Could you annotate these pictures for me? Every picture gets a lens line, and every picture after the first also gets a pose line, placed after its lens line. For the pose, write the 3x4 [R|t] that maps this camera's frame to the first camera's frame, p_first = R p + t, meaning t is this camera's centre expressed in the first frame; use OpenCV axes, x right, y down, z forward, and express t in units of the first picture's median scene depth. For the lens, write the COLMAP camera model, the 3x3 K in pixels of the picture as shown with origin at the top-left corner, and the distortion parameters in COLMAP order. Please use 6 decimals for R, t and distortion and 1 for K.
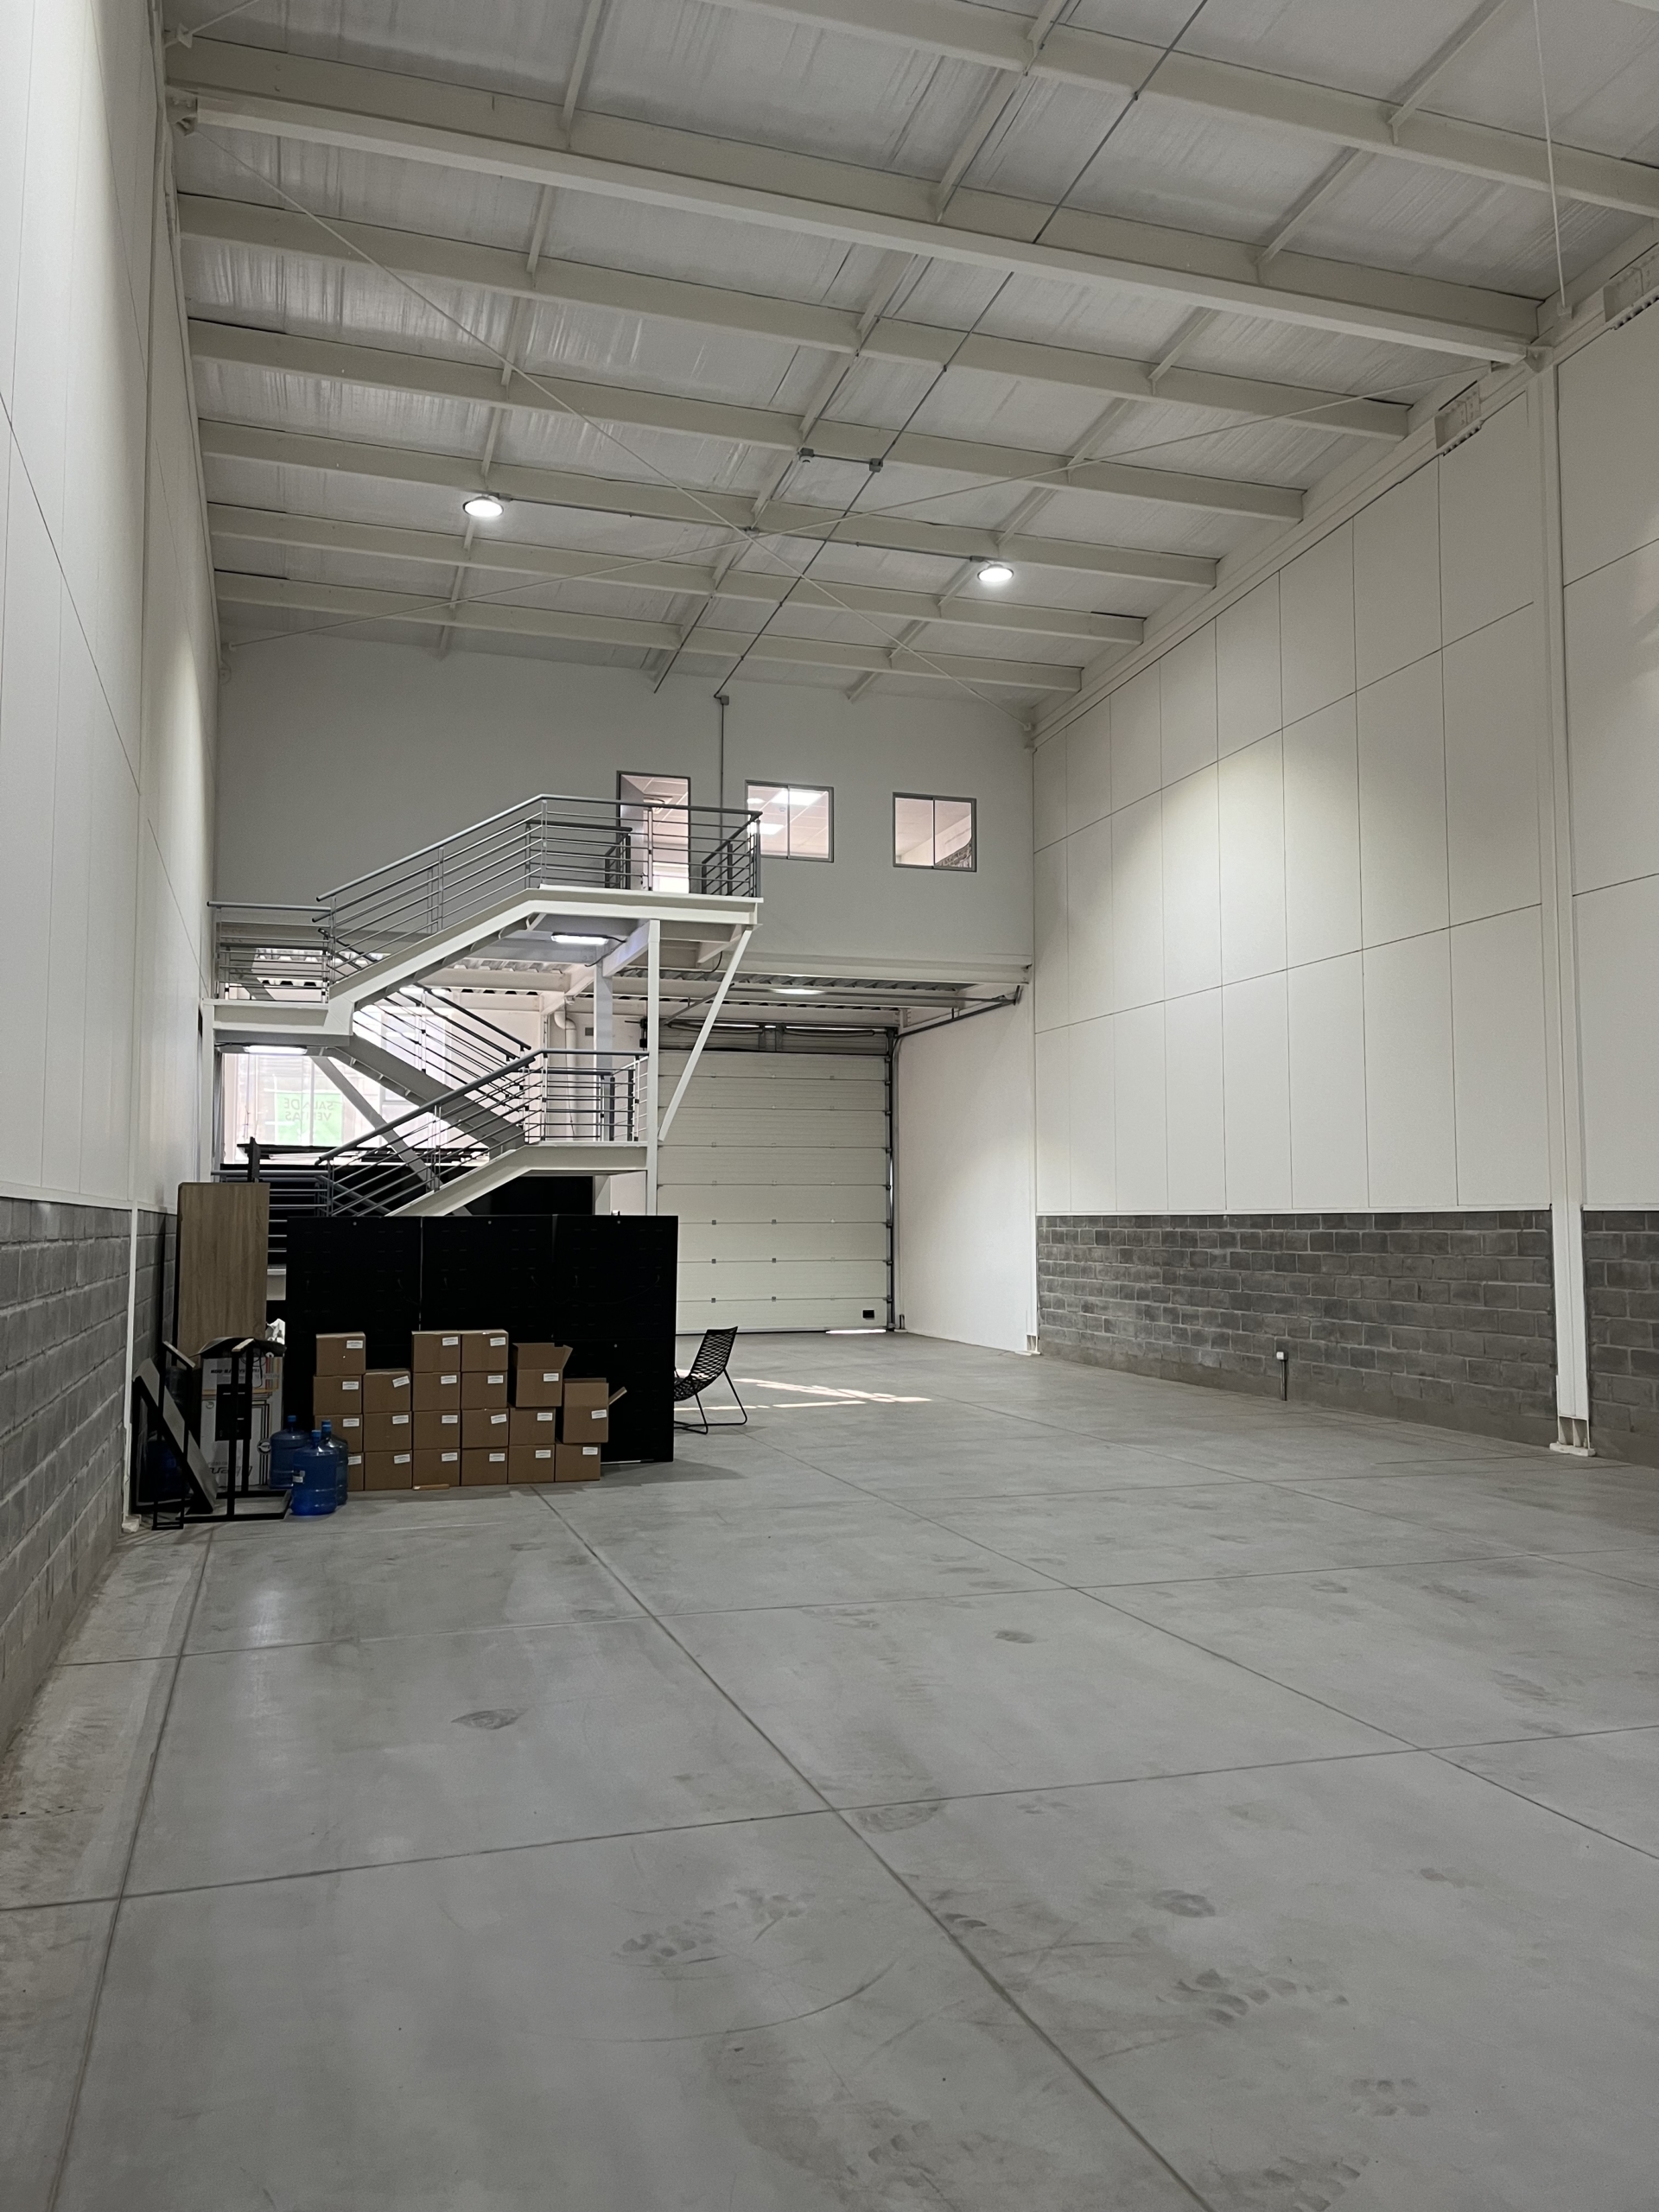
lens RADIAL K [[1665.3, 0, 837.6], [0, 1665.3, 1095.8], [0, 0, 1]] dist [0.064148, -0.075997]
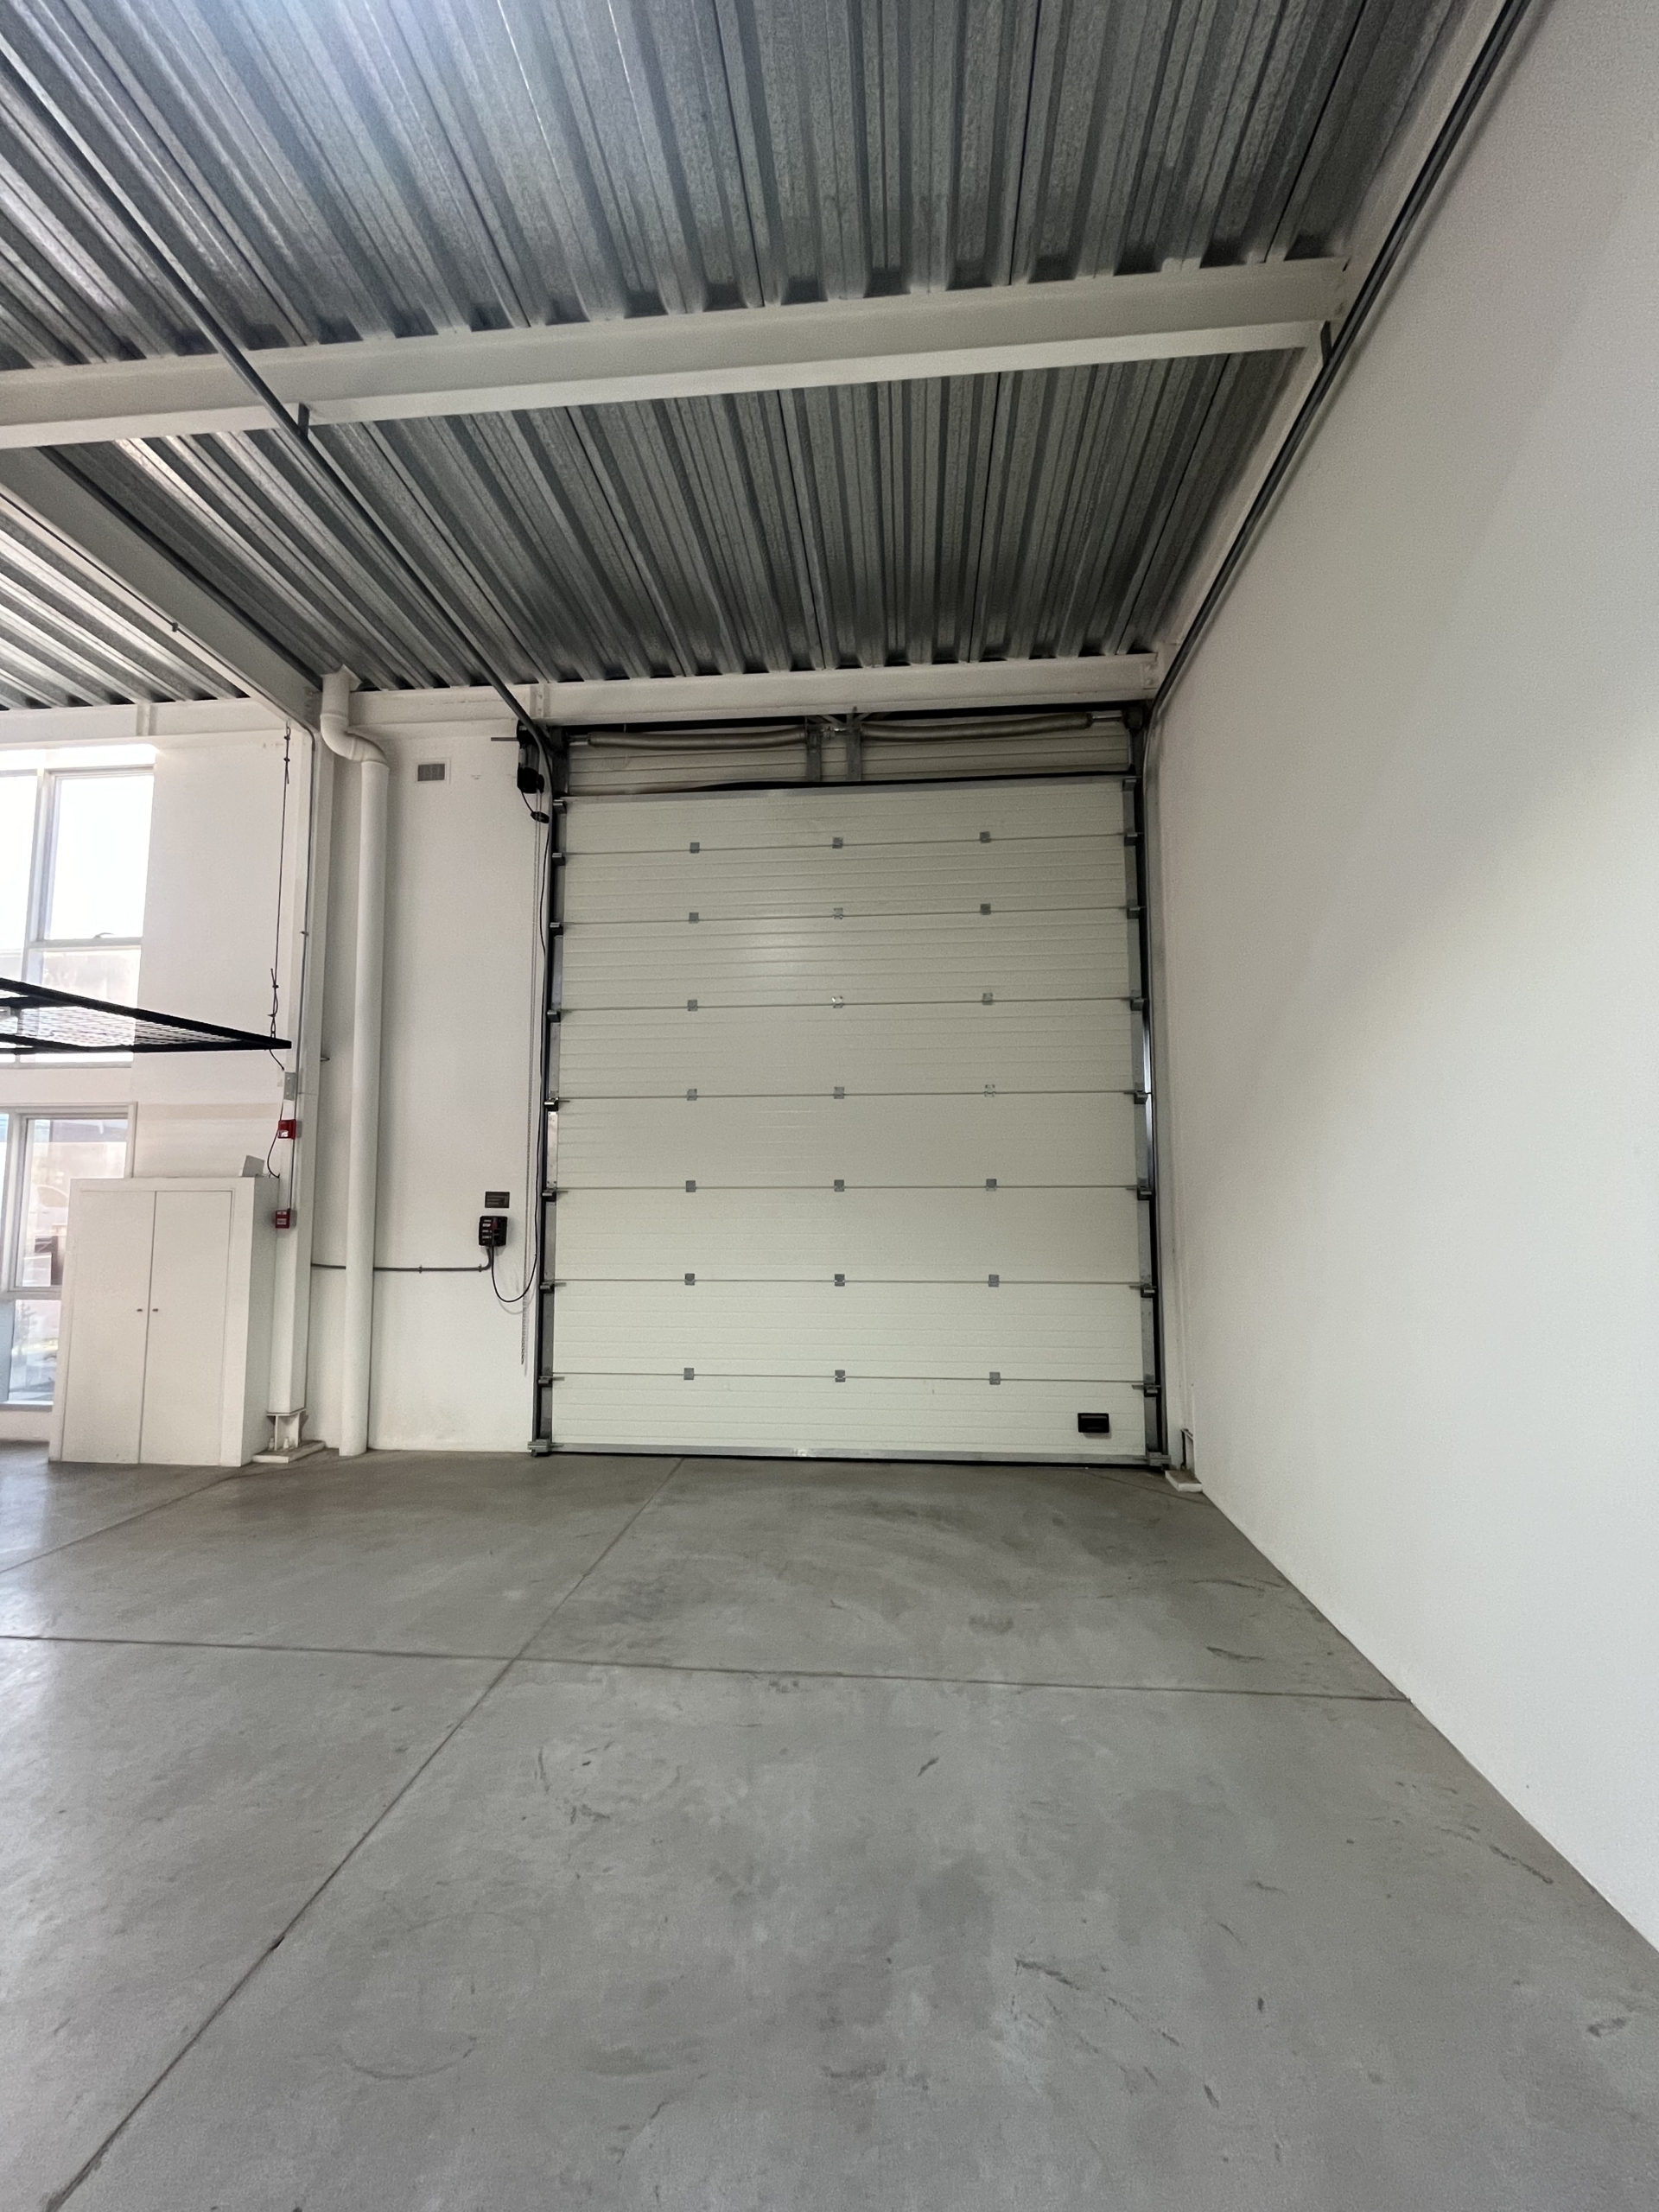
lens RADIAL K [[887.1, 0, 834.8], [0, 887.1, 1111.7], [0, 0, 1]] dist [-0.004814, -0.000288]
pose [[0.921543, -0.034404, -0.386748, 0.077058], [0.029919, 0.999397, -0.017612, 0.102870], [0.387121, 0.004659, 0.922017, 1.335879]]
